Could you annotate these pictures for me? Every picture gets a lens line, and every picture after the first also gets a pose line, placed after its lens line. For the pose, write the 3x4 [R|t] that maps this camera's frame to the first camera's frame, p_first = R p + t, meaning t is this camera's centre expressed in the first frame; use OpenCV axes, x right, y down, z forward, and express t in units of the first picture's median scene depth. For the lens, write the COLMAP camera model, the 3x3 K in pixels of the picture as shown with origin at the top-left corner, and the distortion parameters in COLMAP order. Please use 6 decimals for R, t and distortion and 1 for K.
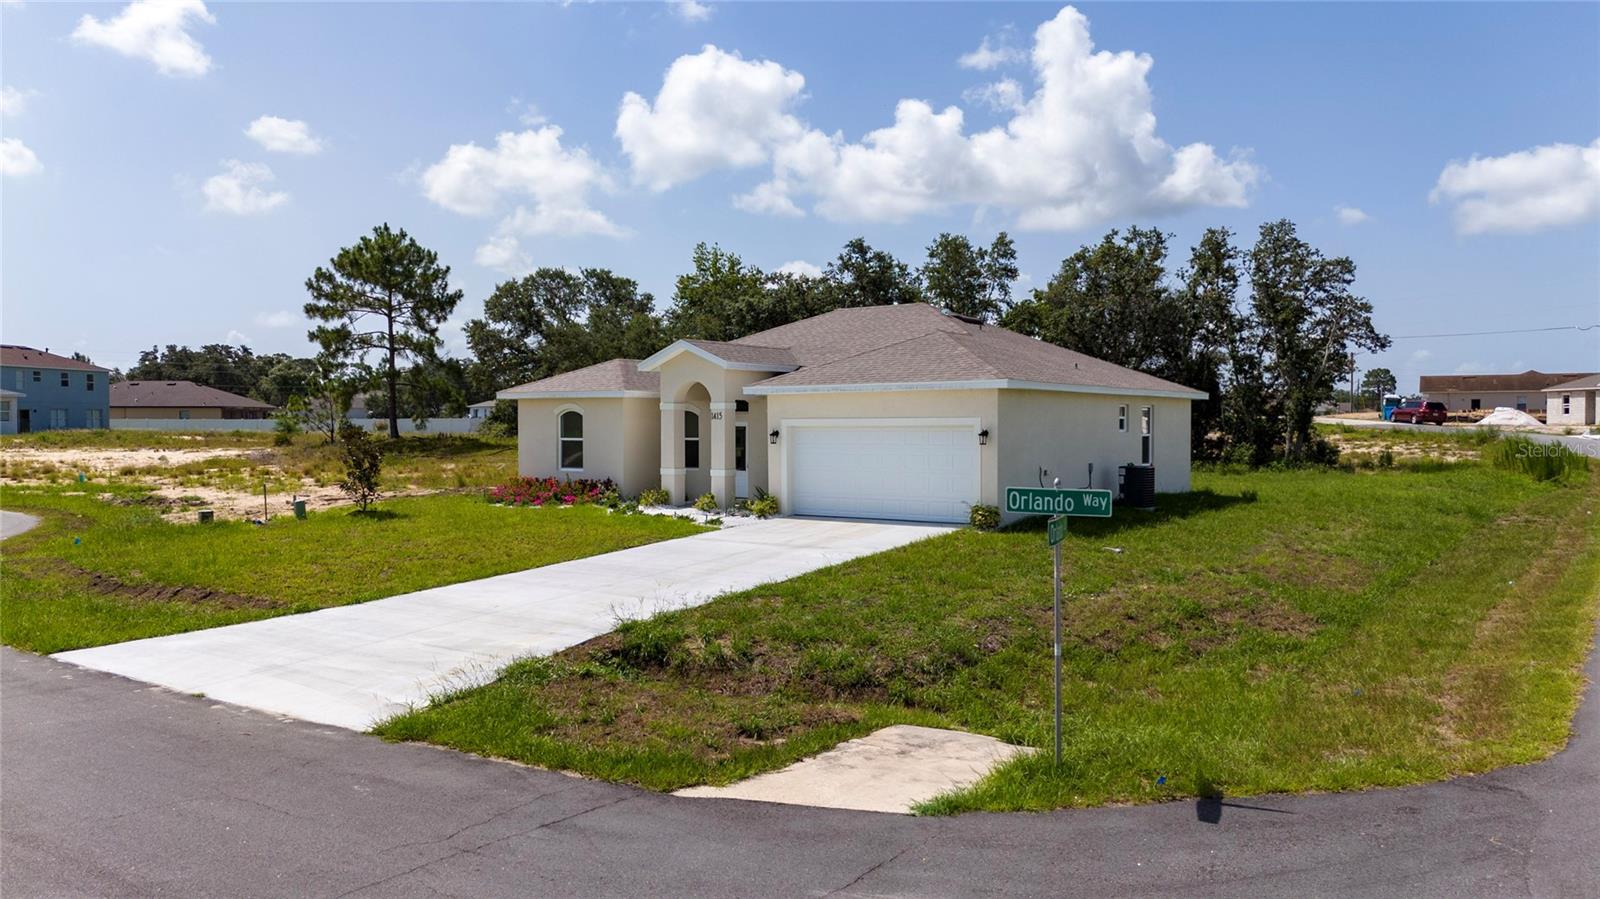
lens RADIAL K [[1149.4, 0, 800.0], [0, 1149.4, 449.5], [0, 0, 1]] dist [0.037092, -0.000233]
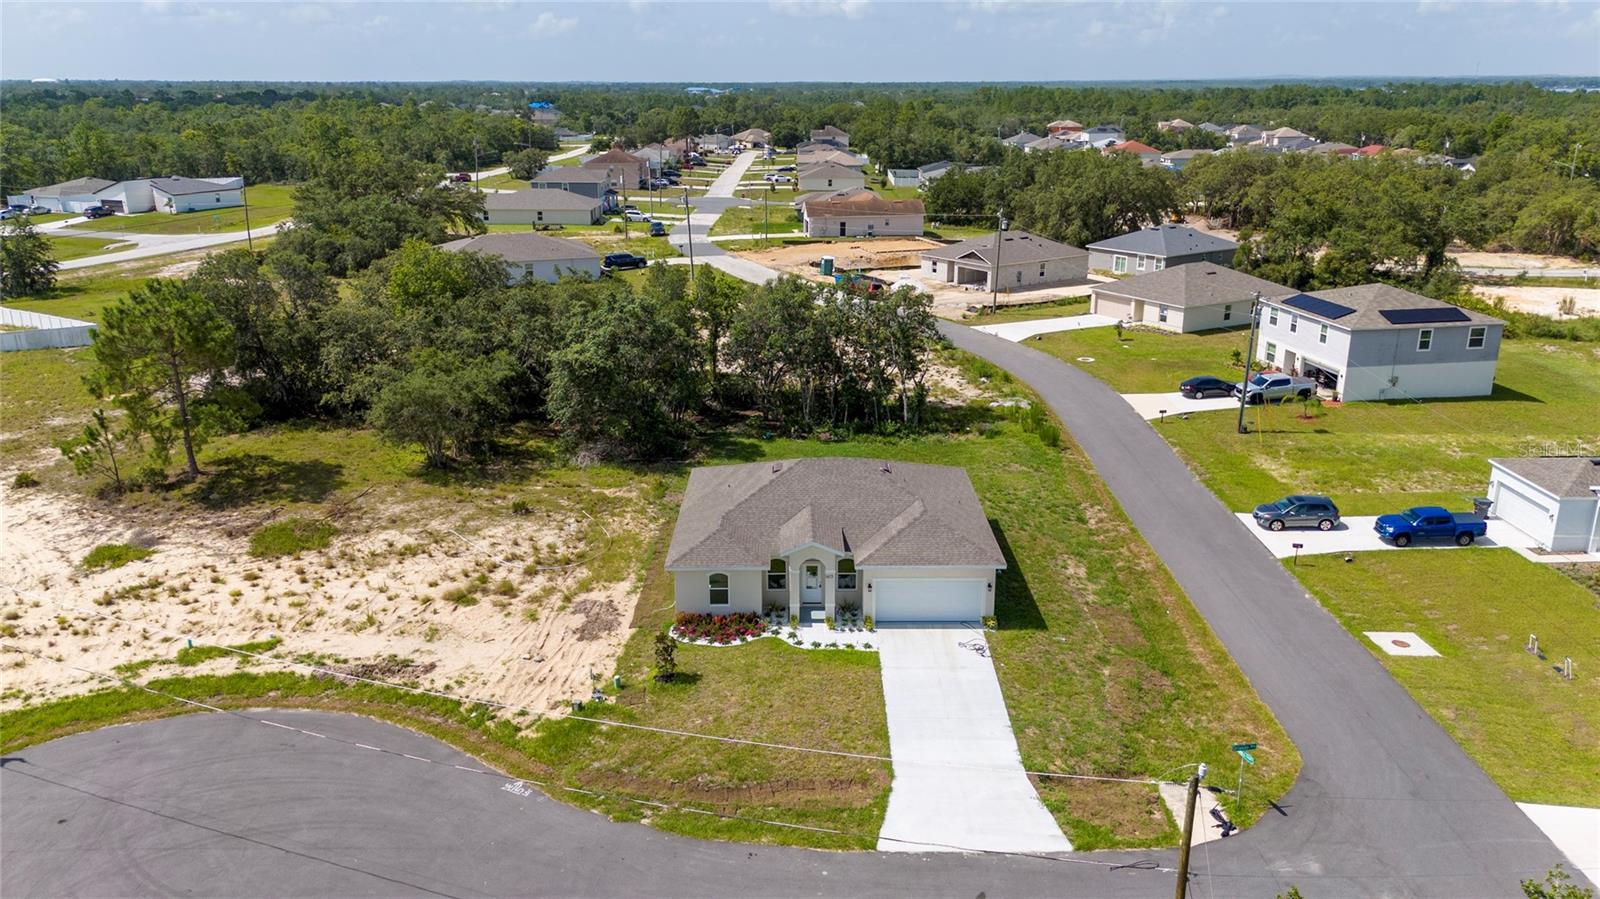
lens RADIAL K [[1149.4, 0, 800.0], [0, 1149.4, 449.5], [0, 0, 1]] dist [0.037092, -0.000233]
pose [[0.820487, -0.176194, 0.543835, -0.514390], [0.015693, 0.957901, 0.286669, -0.359812], [-0.571450, -0.226674, 0.788710, -0.185158]]
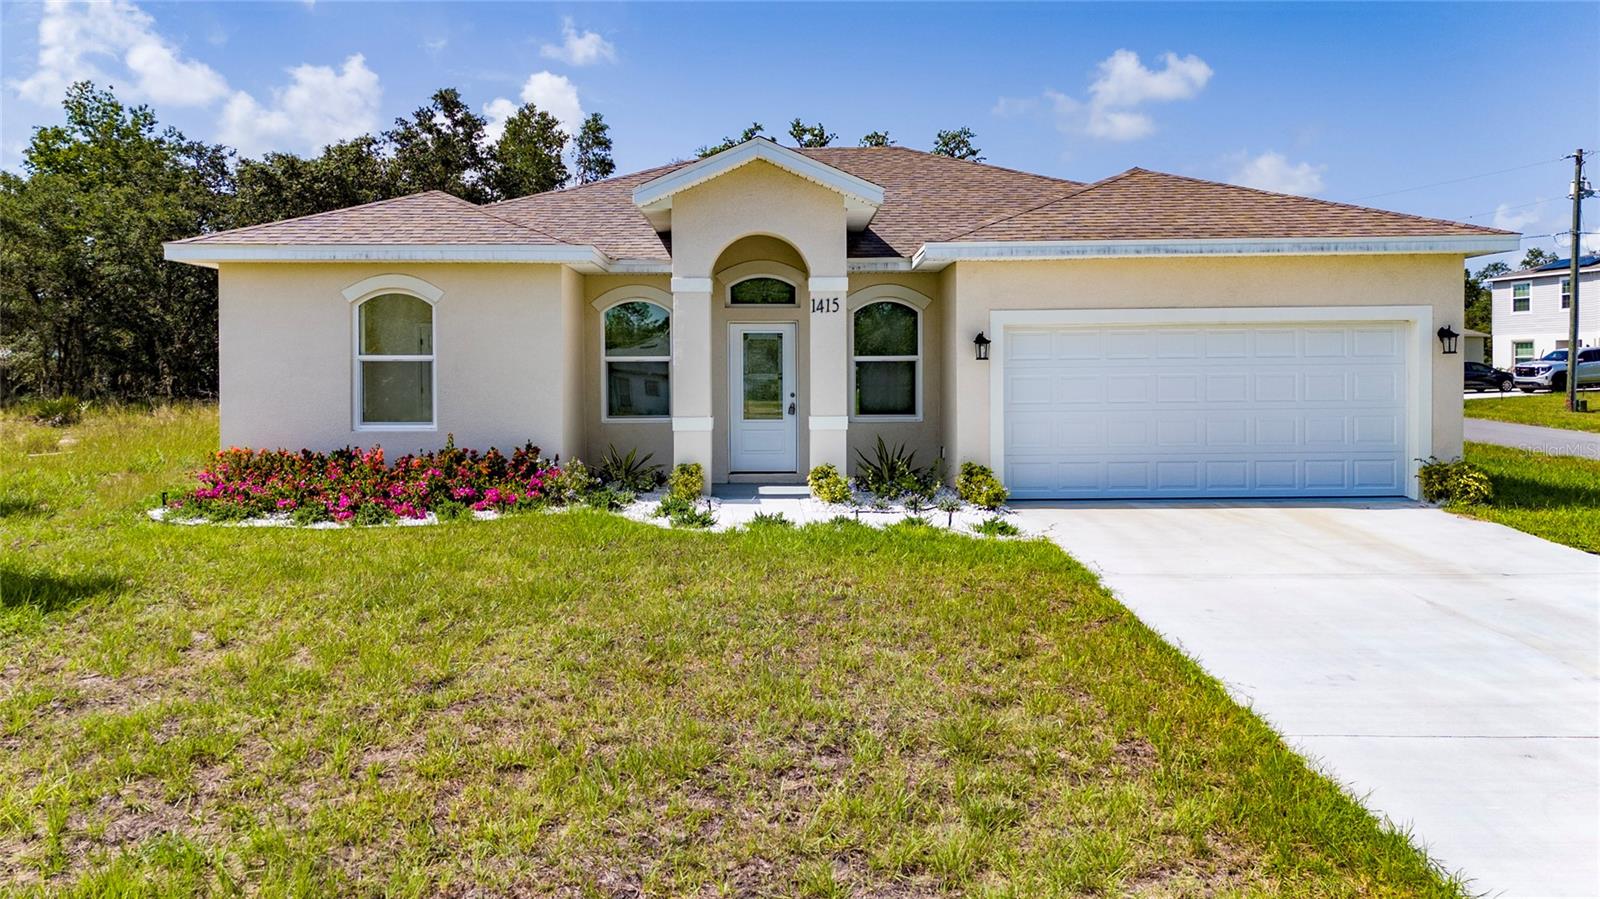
lens RADIAL K [[1149.4, 0, 800.0], [0, 1149.4, 449.5], [0, 0, 1]] dist [0.037092, -0.000233]
pose [[0.811436, -0.039578, 0.583099, -0.172045], [0.018074, 0.998927, 0.042651, 0.004927], [-0.584161, -0.024070, 0.811280, 0.291821]]
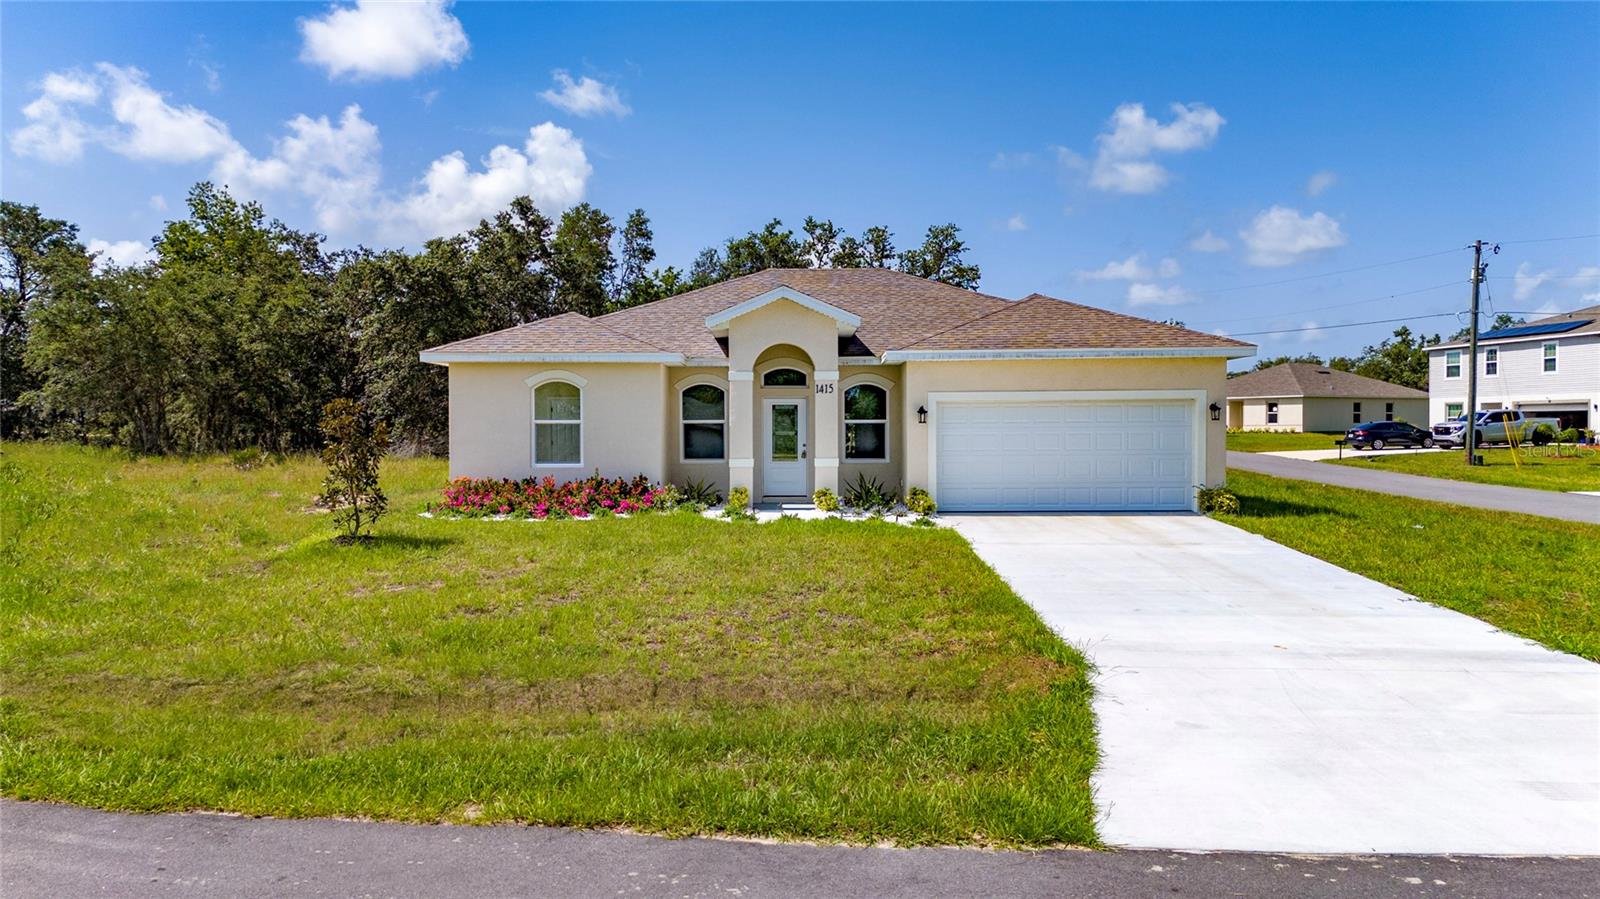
lens RADIAL K [[1143.3, 0, 796.9], [0, 1143.3, 545.5], [0, 0, 1]] dist [0.003474, 0.000117]
pose [[0.820090, -0.057323, 0.569356, -0.249890], [0.016333, 0.996909, 0.076844, 0.007699], [-0.572001, -0.053719, 0.818492, 0.180874]]
